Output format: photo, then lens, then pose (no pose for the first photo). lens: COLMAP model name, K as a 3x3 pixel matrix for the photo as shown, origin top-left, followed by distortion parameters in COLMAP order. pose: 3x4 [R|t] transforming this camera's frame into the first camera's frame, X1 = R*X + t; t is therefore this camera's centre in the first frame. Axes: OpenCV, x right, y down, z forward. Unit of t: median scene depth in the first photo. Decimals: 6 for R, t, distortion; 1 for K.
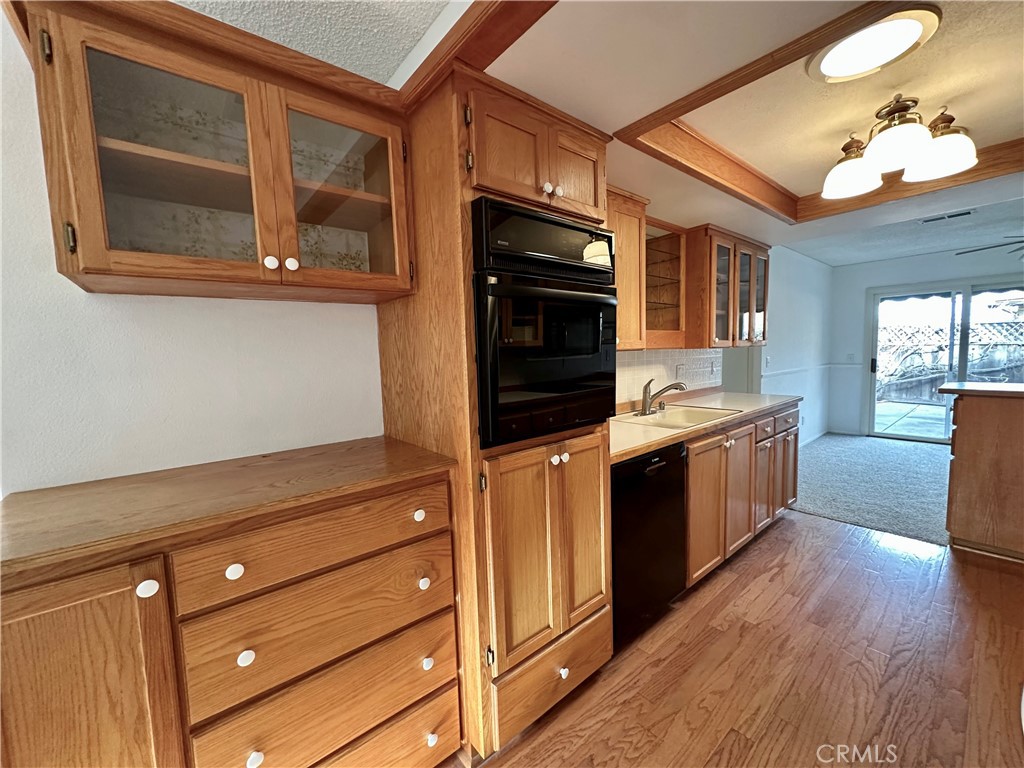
lens RADIAL K [[407.0, 0, 512.7], [0, 407.0, 385.2], [0, 0, 1]] dist [-0.002518, 0.000325]
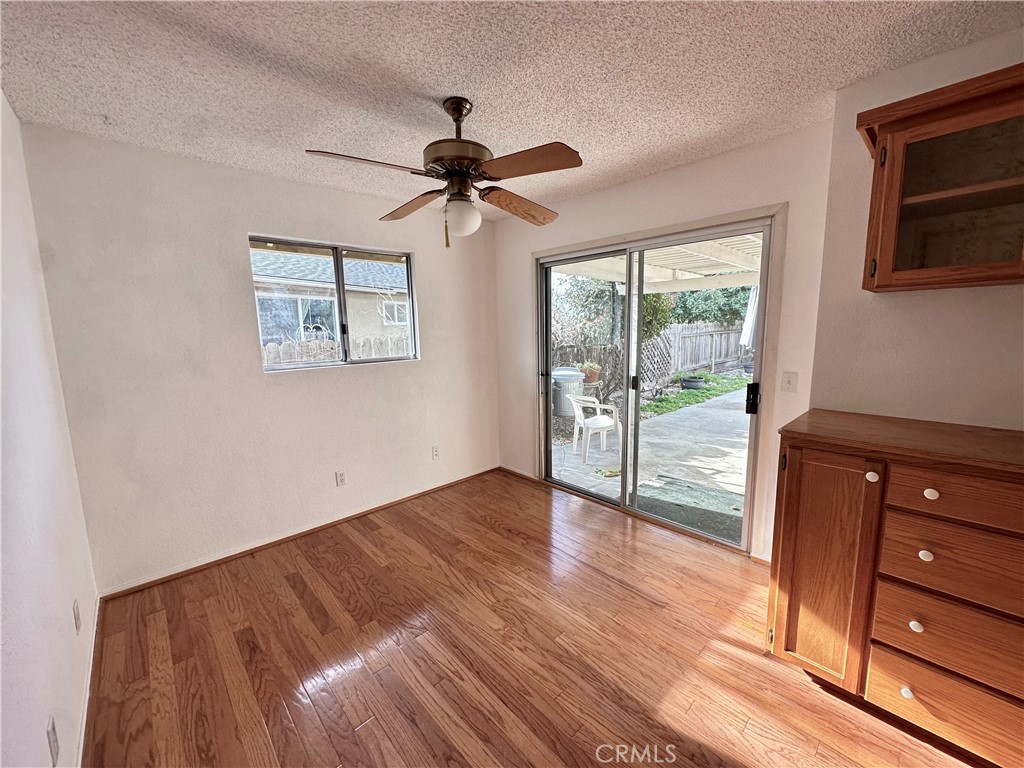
lens RADIAL K [[407.0, 0, 513.2], [0, 407.0, 384.2], [0, 0, 1]] dist [-0.002518, 0.000325]
pose [[0.062831, 0.165389, -0.984225, 0.469973], [-0.067785, 0.984603, 0.161126, -0.043698], [0.995720, 0.056592, 0.073074, -0.490320]]
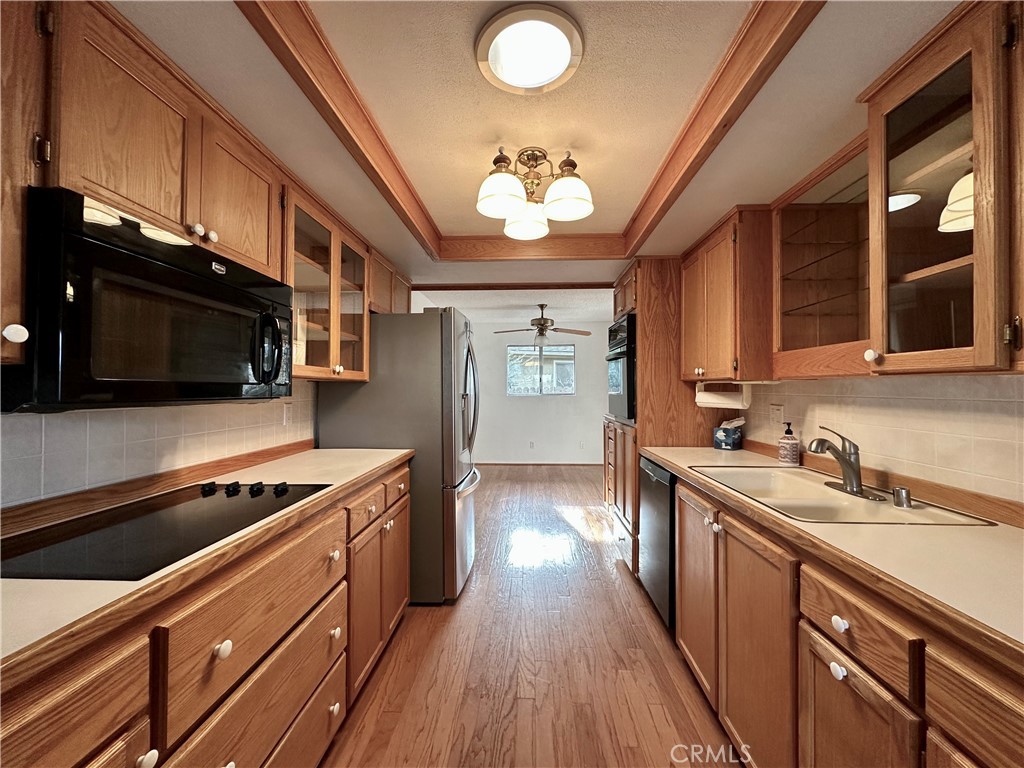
lens RADIAL K [[407.0, 0, 510.4], [0, 407.0, 385.1], [0, 0, 1]] dist [-0.002518, 0.000325]
pose [[-0.675617, 0.022678, -0.736904, 2.714306], [-0.042079, 0.996711, 0.069253, -0.242594], [0.736051, 0.077797, -0.672441, 2.618747]]
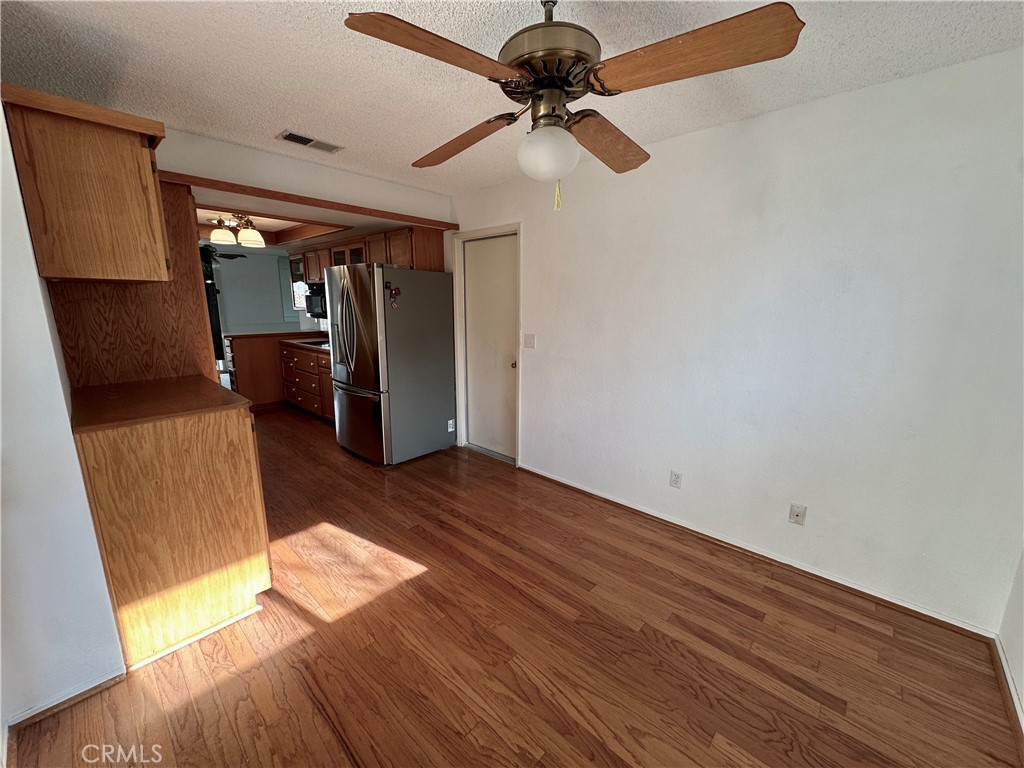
lens RADIAL K [[407.0, 0, 515.1], [0, 407.0, 382.8], [0, 0, 1]] dist [-0.002518, 0.000325]
pose [[-0.142067, -0.165508, 0.975922, -2.719407], [0.081929, 0.980573, 0.178223, -0.003997], [-0.986461, 0.105276, -0.125747, -0.307181]]
